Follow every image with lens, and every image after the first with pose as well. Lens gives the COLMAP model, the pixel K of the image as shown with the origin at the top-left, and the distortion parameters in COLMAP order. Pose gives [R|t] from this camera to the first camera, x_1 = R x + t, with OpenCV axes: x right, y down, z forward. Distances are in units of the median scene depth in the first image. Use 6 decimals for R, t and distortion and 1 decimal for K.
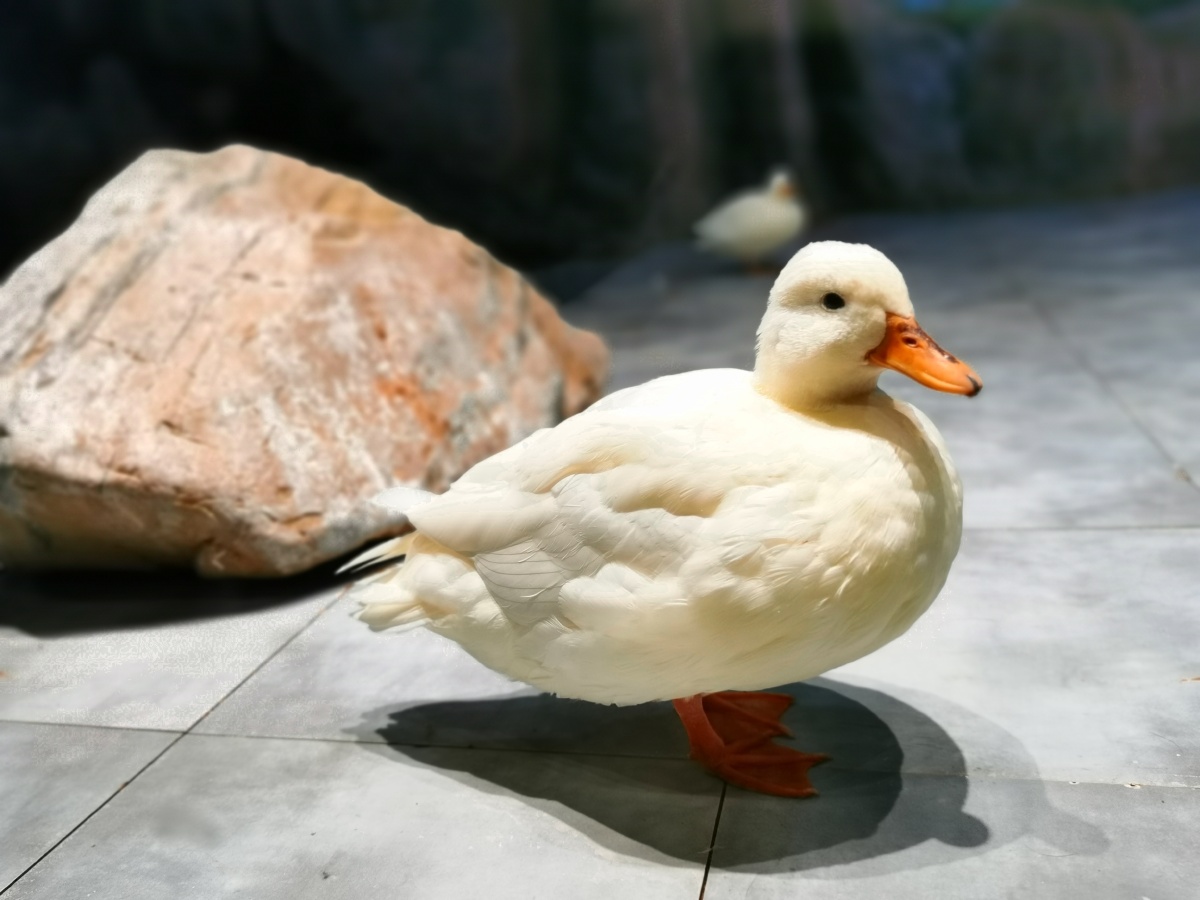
lens RADIAL K [[1015.0, 0, 584.0], [0, 1015.0, 388.0], [0, 0, 1]] dist [-0.027094, 0.032670]
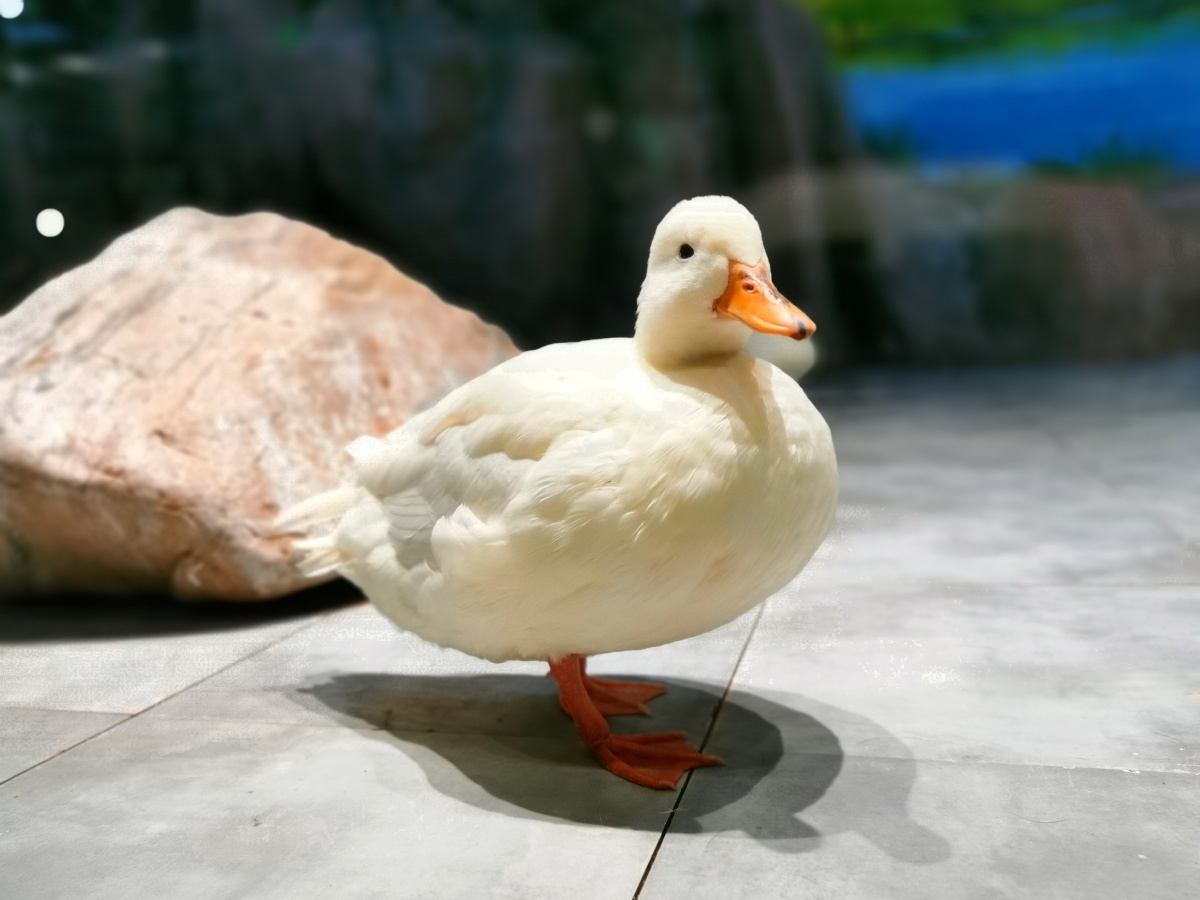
lens RADIAL K [[1015.0, 0, 601.4], [0, 1015.0, 441.2], [0, 0, 1]] dist [-0.027094, 0.032670]
pose [[0.998724, 0.047966, -0.015772, 0.038142], [-0.049887, 0.985598, -0.161581, 0.180544], [0.007794, 0.162161, 0.986733, 0.021481]]
